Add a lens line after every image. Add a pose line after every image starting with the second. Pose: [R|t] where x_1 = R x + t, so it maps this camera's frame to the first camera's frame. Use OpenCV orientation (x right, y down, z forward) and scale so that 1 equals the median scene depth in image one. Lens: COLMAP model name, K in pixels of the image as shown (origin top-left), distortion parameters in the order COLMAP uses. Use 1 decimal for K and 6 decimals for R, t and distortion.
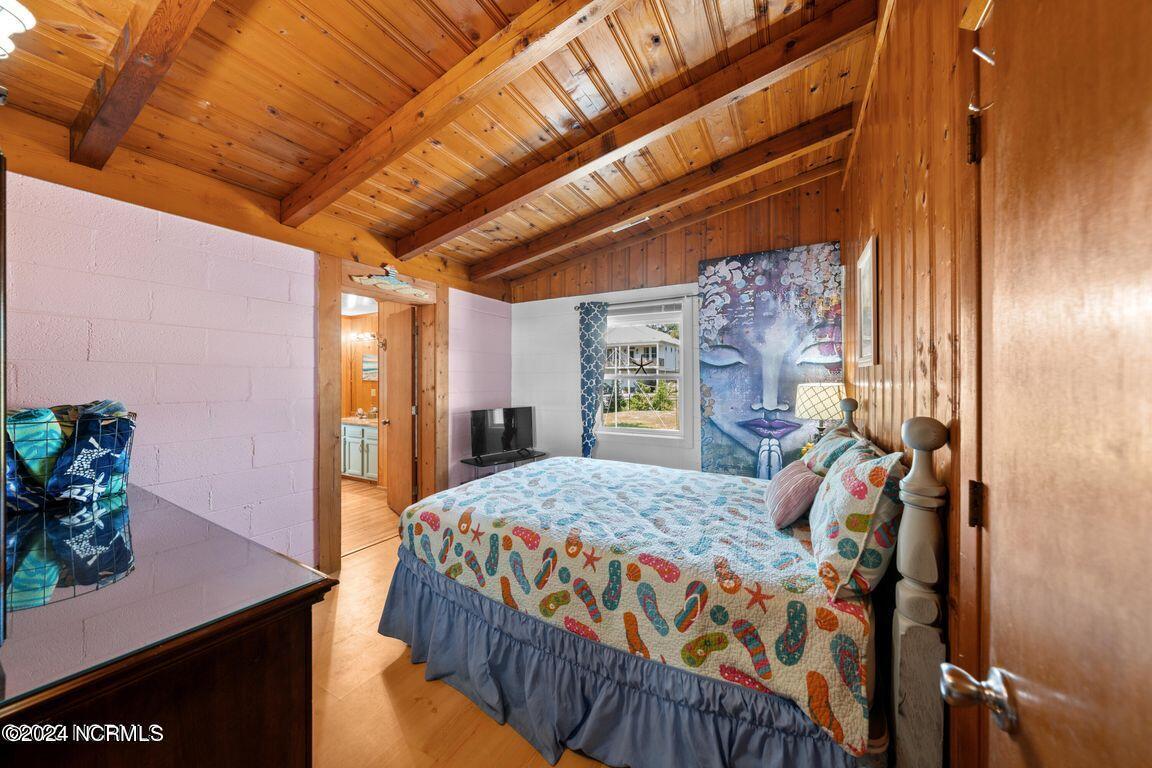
lens RADIAL K [[397.3, 0, 581.8], [0, 397.3, 384.1], [0, 0, 1]] dist [-0.002161, 0.000029]
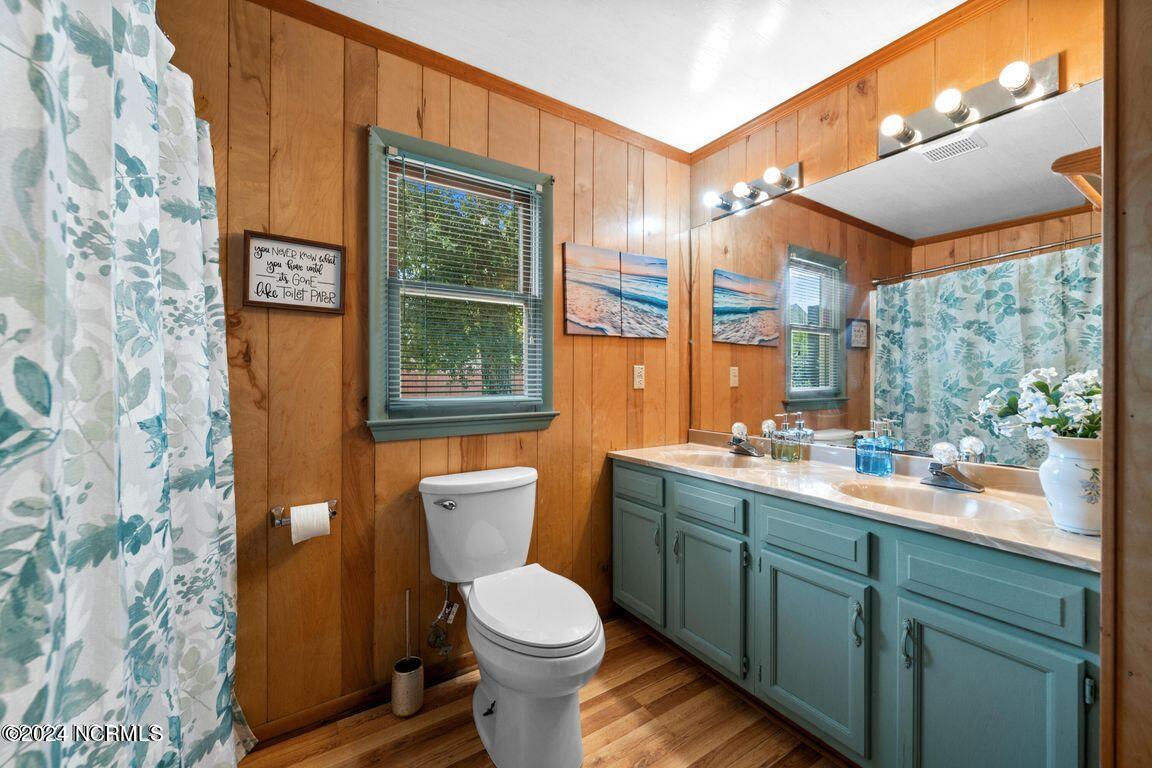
lens RADIAL K [[454.2, 0, 581.1], [0, 454.2, 379.4], [0, 0, 1]] dist [-0.001390, -0.000277]
pose [[0.883591, -0.000758, -0.468259, -0.756917], [-0.004171, 0.999946, -0.009489, 0.046868], [0.468241, 0.010338, 0.883540, 0.950284]]
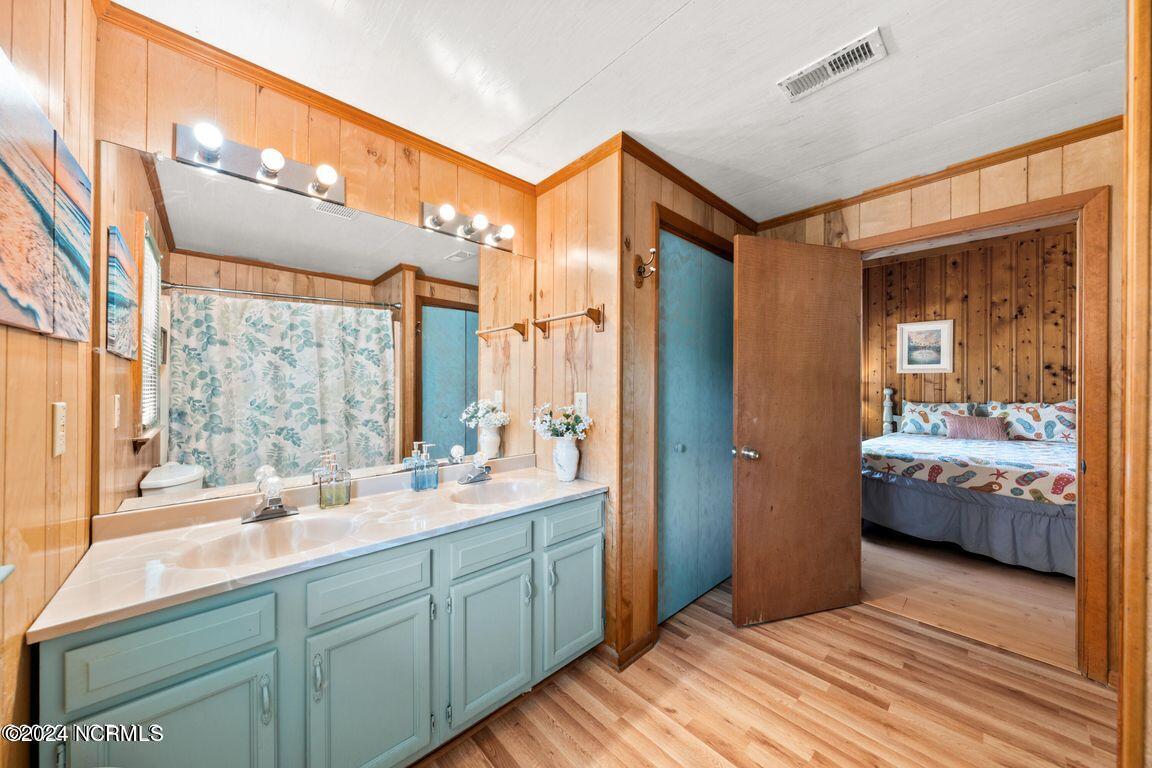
lens RADIAL K [[397.3, 0, 578.6], [0, 397.3, 385.0], [0, 0, 1]] dist [-0.002161, 0.000029]
pose [[0.307759, 0.001137, 0.951464, -1.086528], [0.004840, 0.999984, -0.002761, 0.015390], [-0.951452, 0.005455, 0.307748, 1.153423]]
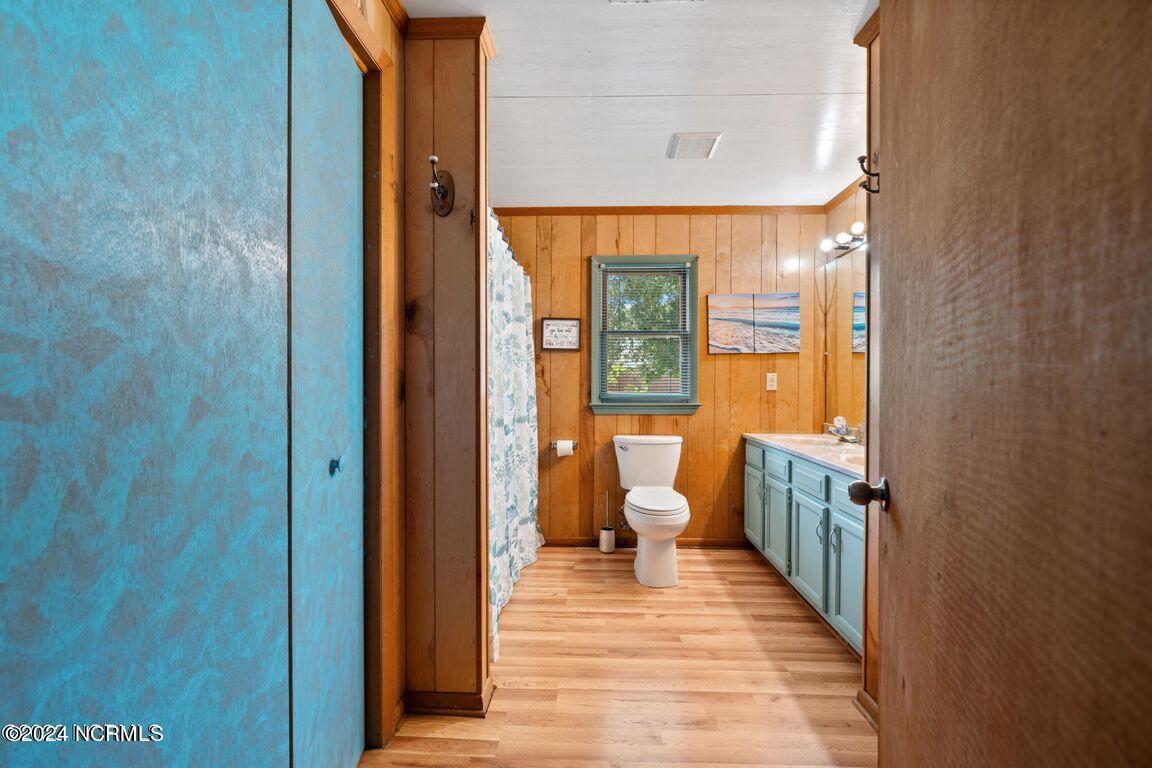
lens RADIAL K [[454.2, 0, 579.8], [0, 454.2, 389.6], [0, 0, 1]] dist [-0.001390, -0.000277]
pose [[0.445637, 0.009847, -0.895159, -0.394871], [-0.013363, 0.999901, 0.004346, 0.052791], [0.895114, 0.010025, 0.445725, 0.838975]]
